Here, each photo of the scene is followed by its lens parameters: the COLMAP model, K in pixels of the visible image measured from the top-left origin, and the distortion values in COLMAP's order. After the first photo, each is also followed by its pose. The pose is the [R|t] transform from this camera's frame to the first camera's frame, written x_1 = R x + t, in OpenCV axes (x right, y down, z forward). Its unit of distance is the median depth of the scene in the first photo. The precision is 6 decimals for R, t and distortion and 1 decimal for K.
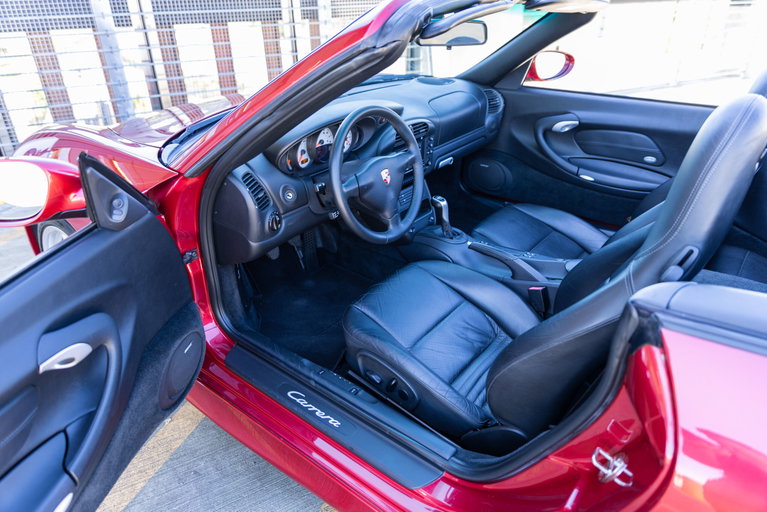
lens RADIAL K [[501.4, 0, 385.6], [0, 501.4, 255.7], [0, 0, 1]] dist [0.011853, -0.010409]
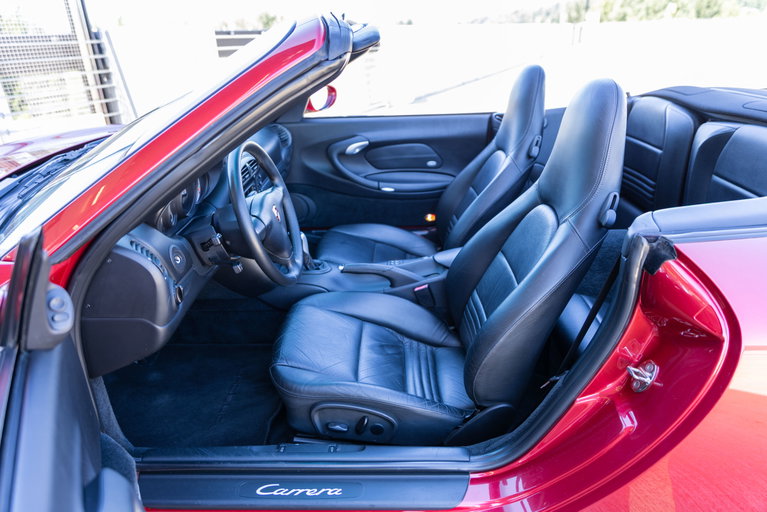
lens RADIAL K [[501.4, 0, 382.0], [0, 501.4, 256.4], [0, 0, 1]] dist [0.011853, -0.010409]
pose [[0.799350, -0.251839, 0.545543, -0.254268], [0.301718, 0.953395, -0.001973, -0.016133], [-0.519621, 0.166178, 0.838080, 0.106342]]
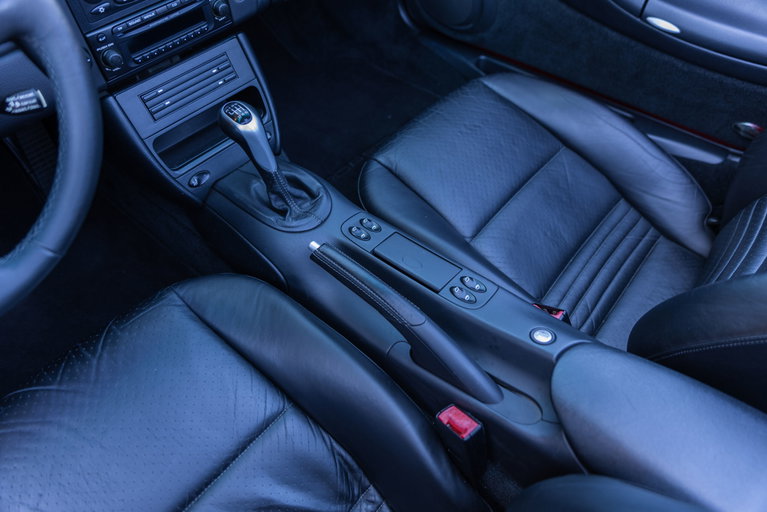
lens RADIAL K [[501.4, 0, 384.6], [0, 501.4, 254.9], [0, 0, 1]] dist [0.011853, -0.010409]
pose [[0.999306, 0.028703, -0.023746, 0.191642], [-0.017355, 0.922739, 0.385034, -0.137841], [0.032963, -0.384355, 0.922597, 0.549956]]
